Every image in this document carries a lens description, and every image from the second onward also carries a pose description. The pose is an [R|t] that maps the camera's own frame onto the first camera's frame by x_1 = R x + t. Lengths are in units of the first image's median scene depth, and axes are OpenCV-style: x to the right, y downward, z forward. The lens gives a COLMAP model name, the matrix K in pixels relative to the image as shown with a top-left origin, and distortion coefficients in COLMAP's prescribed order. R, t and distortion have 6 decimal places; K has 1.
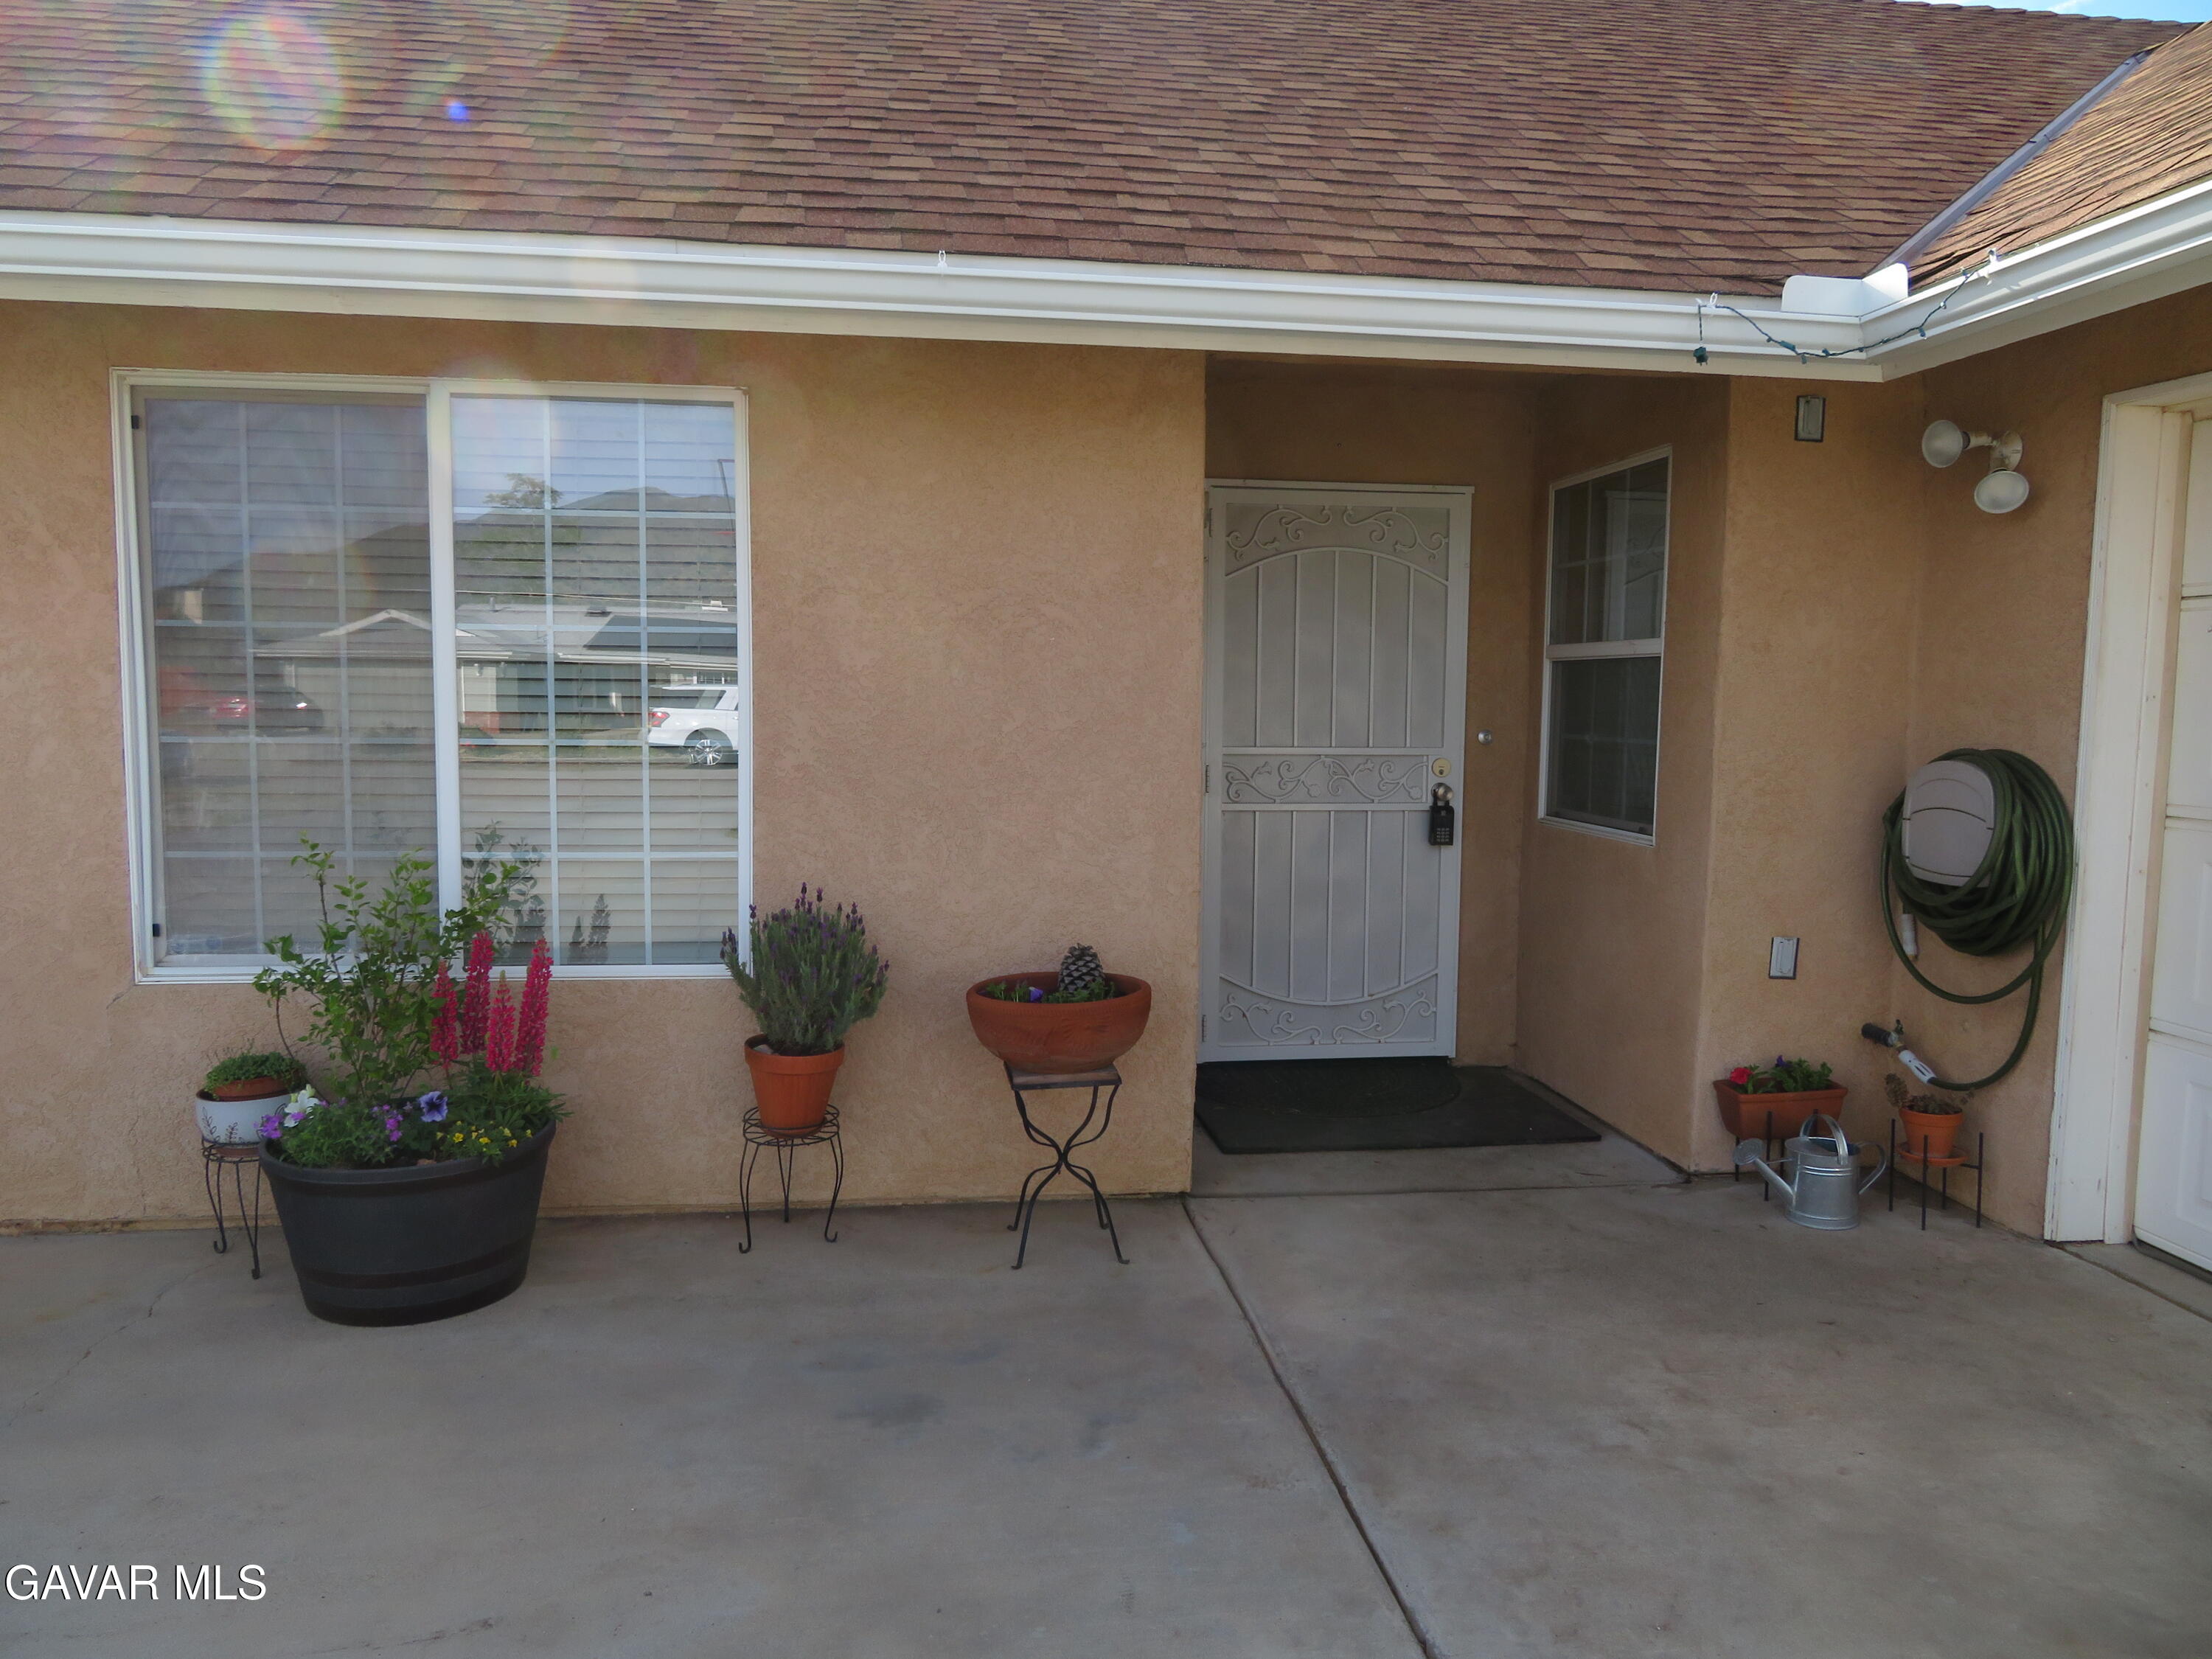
lens RADIAL K [[1581.8, 0, 1110.8], [0, 1581.8, 827.7], [0, 0, 1]] dist [-0.012244, 0.010719]
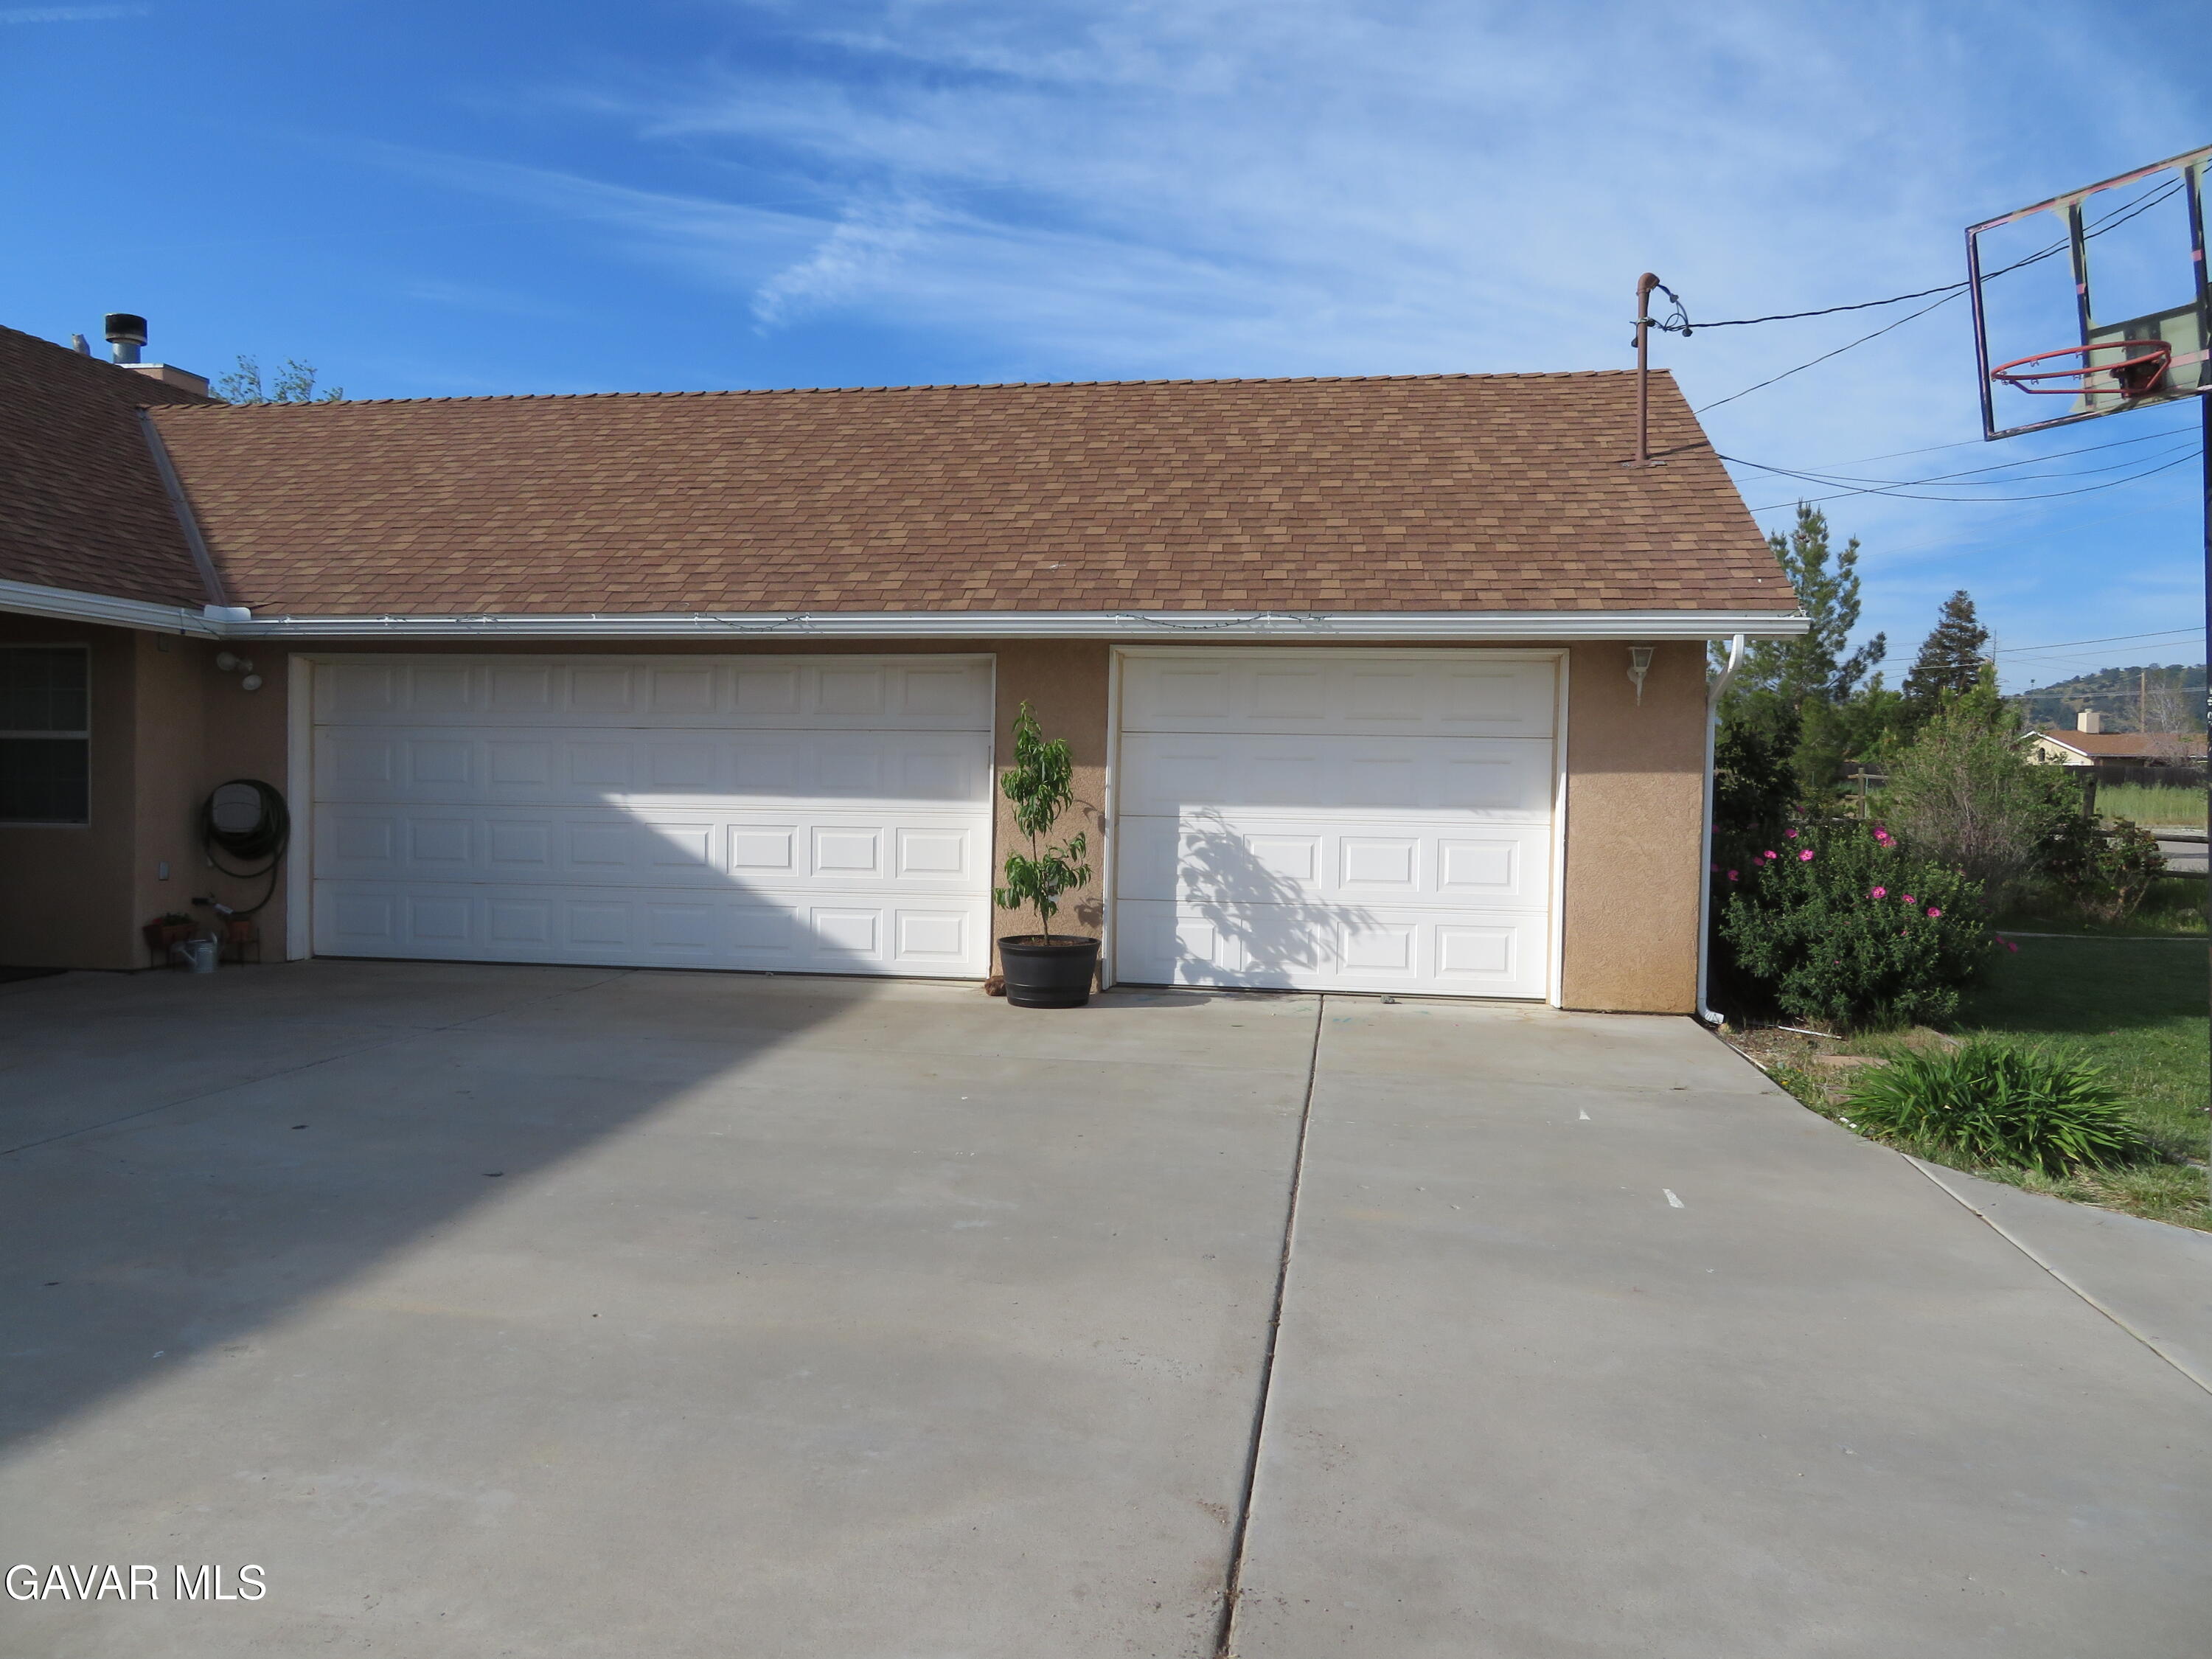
lens RADIAL K [[1581.8, 0, 1092.2], [0, 1581.8, 843.2], [0, 0, 1]] dist [-0.012244, 0.010719]
pose [[0.287539, -0.042900, 0.956808, -1.473271], [0.069754, 0.997281, 0.023753, 0.086272], [-0.955225, 0.059911, 0.289750, -1.029608]]
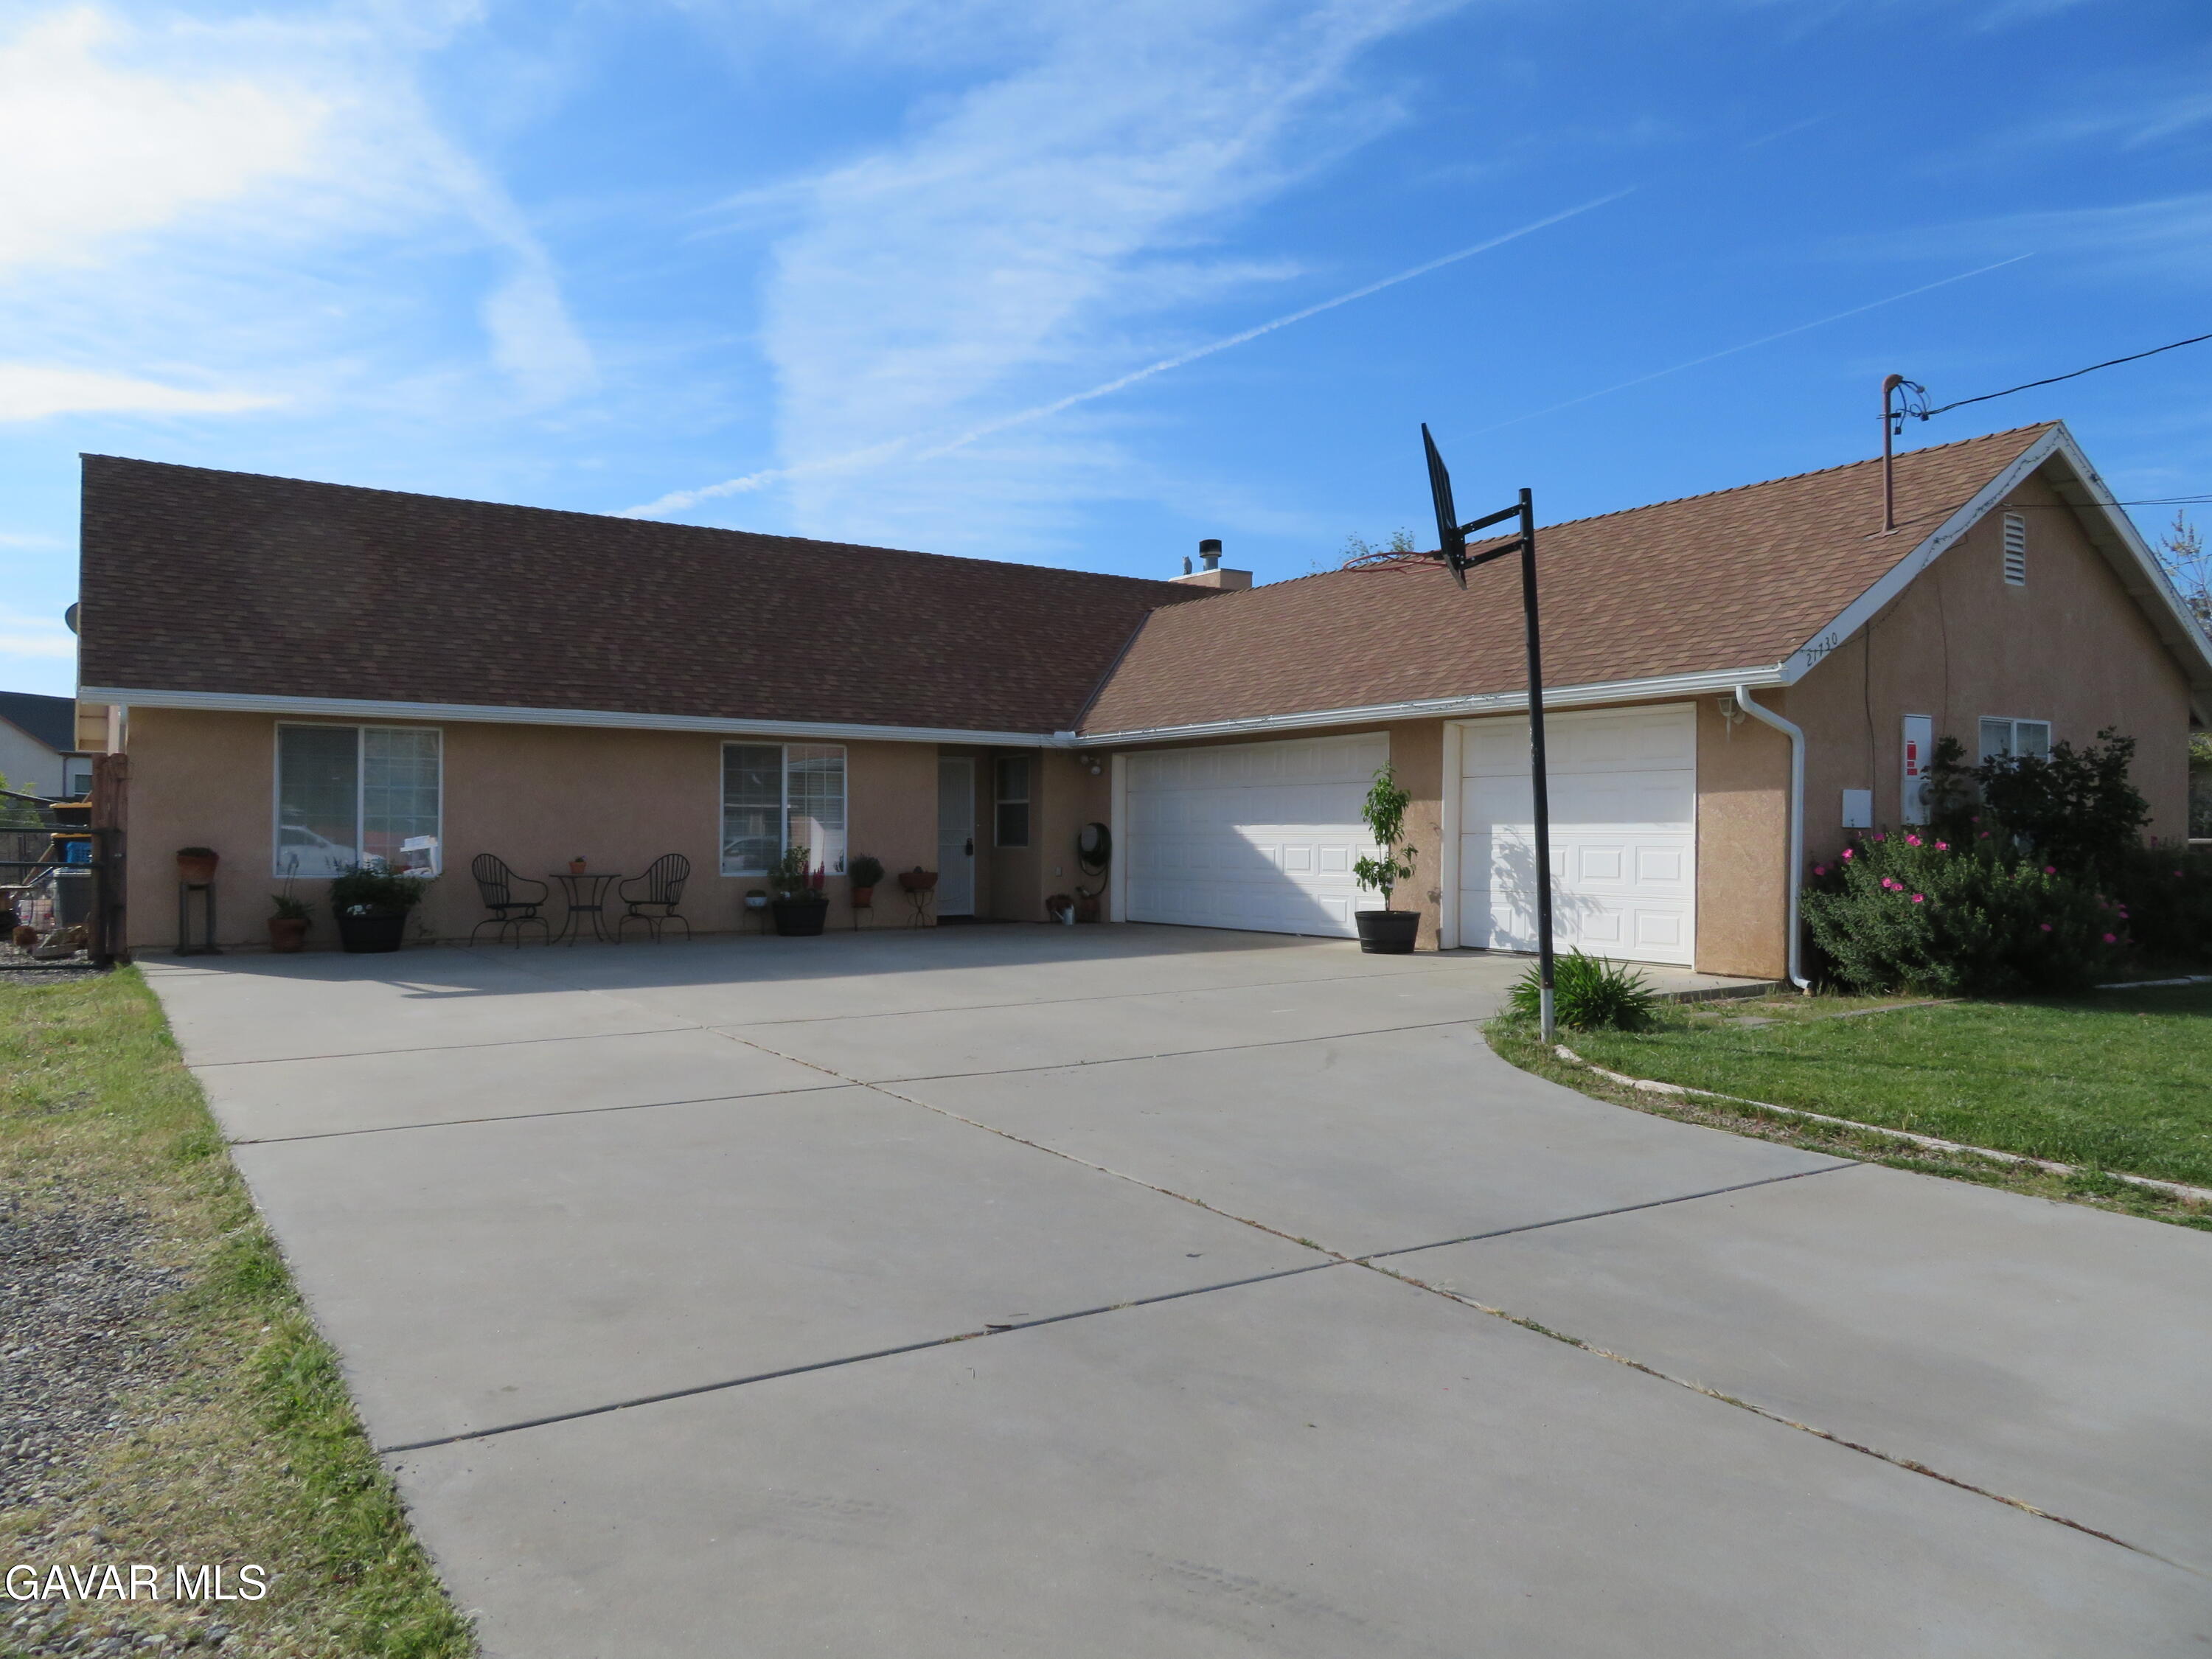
lens RADIAL K [[1581.8, 0, 1105.4], [0, 1581.8, 820.0], [0, 0, 1]] dist [-0.012244, 0.010719]
pose [[0.902641, -0.003071, 0.430382, -1.424448], [0.043866, 0.995424, -0.084896, 0.336893], [-0.428152, 0.095510, 0.898645, -3.191225]]
